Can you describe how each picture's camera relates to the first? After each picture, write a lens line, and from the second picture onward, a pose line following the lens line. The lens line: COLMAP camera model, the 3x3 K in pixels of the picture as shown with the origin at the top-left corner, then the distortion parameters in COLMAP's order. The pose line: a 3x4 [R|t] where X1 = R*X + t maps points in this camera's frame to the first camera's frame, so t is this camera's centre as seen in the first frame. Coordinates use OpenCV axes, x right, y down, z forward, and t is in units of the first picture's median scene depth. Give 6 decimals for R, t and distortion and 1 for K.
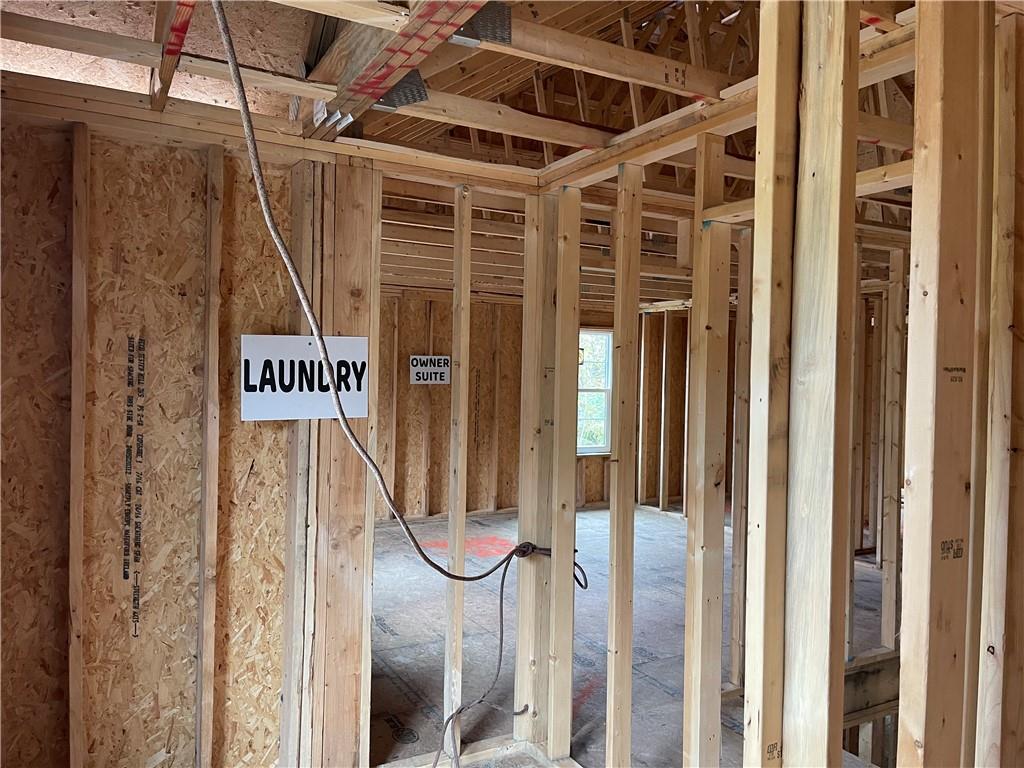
lens RADIAL K [[775.9, 0, 512.2], [0, 775.9, 383.9], [0, 0, 1]] dist [0.042312, -0.049533]
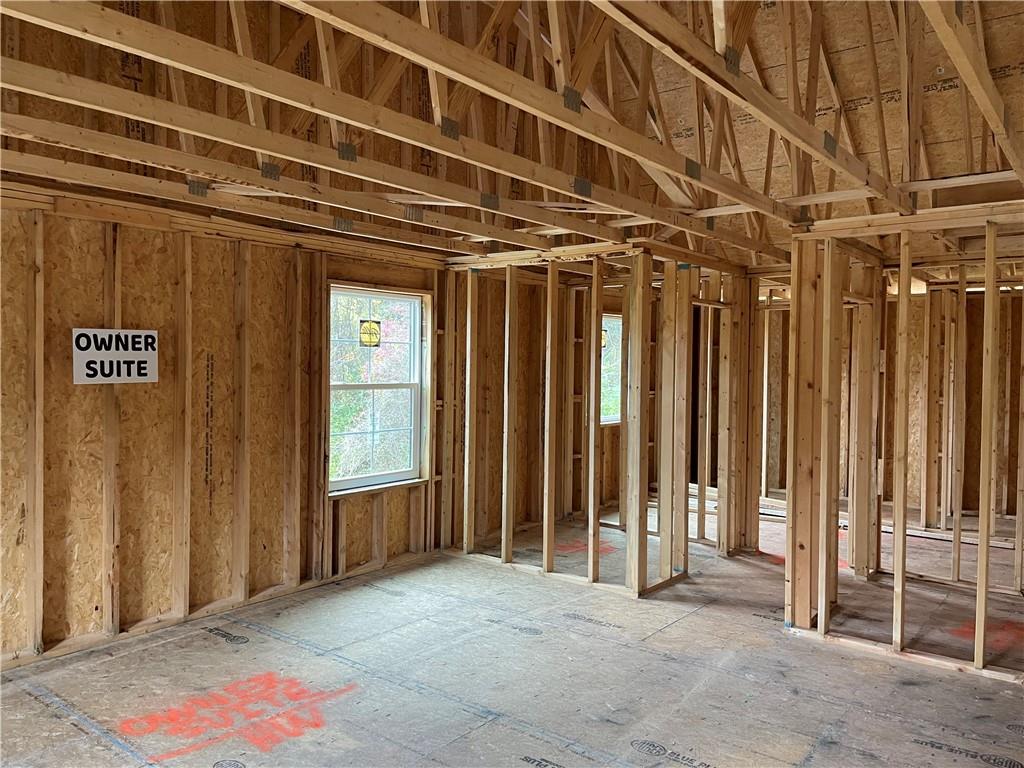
lens RADIAL K [[775.9, 0, 518.7], [0, 775.9, 382.8], [0, 0, 1]] dist [0.042312, -0.049533]
pose [[0.917500, -0.018431, 0.397309, -0.066294], [0.011037, 0.999721, 0.020889, -0.008111], [-0.397583, -0.014781, 0.917447, 0.404293]]
